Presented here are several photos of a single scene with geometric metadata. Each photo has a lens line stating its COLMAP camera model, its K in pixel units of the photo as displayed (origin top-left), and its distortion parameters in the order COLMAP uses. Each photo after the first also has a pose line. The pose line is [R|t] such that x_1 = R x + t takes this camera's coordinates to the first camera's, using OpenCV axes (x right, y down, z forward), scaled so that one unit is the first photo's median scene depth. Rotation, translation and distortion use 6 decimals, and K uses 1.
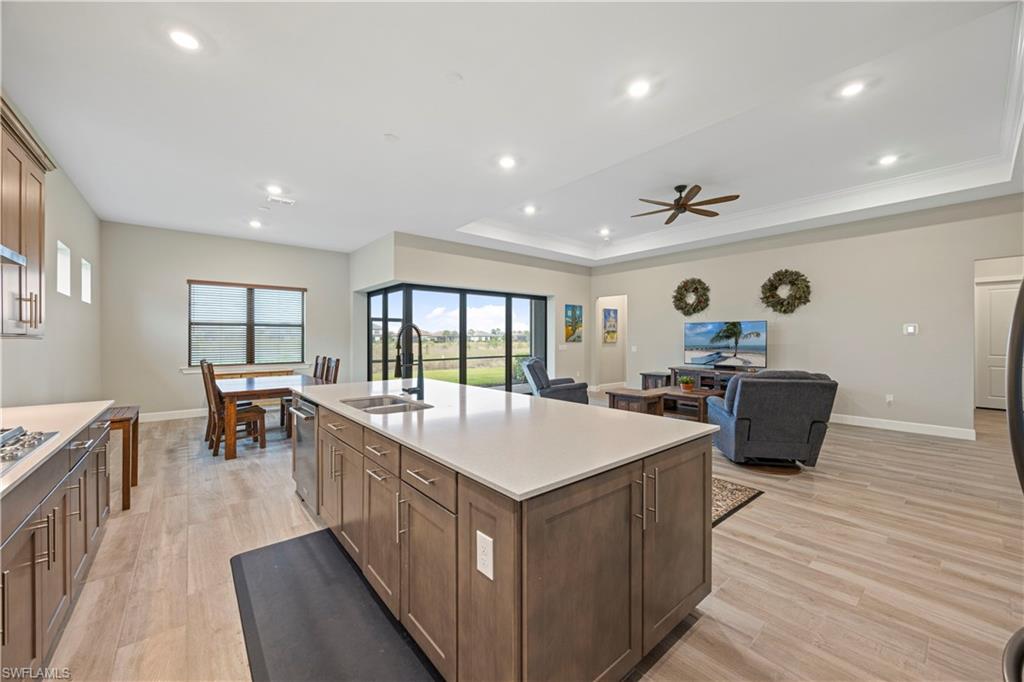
lens RADIAL K [[389.7, 0, 505.8], [0, 389.7, 336.9], [0, 0, 1]] dist [-0.005205, 0.000557]
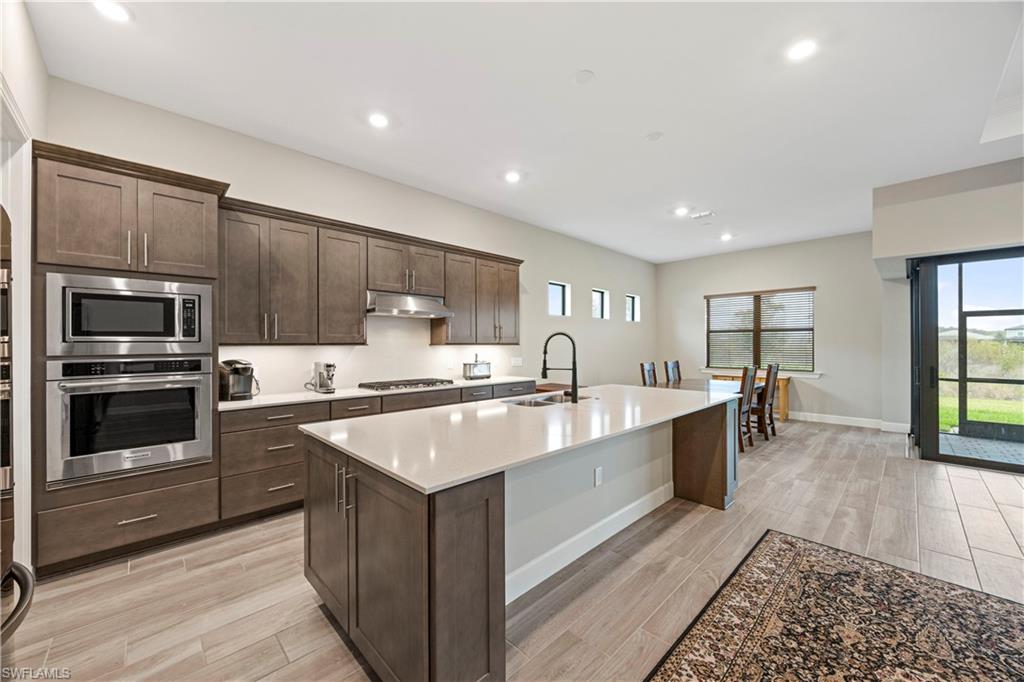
lens RADIAL K [[389.7, 0, 515.0], [0, 389.7, 339.2], [0, 0, 1]] dist [-0.005205, 0.000557]
pose [[0.093831, -0.014124, -0.995488, 0.302907], [0.005967, 0.999889, -0.013624, 0.000698], [0.995570, -0.004662, 0.093904, 0.271649]]
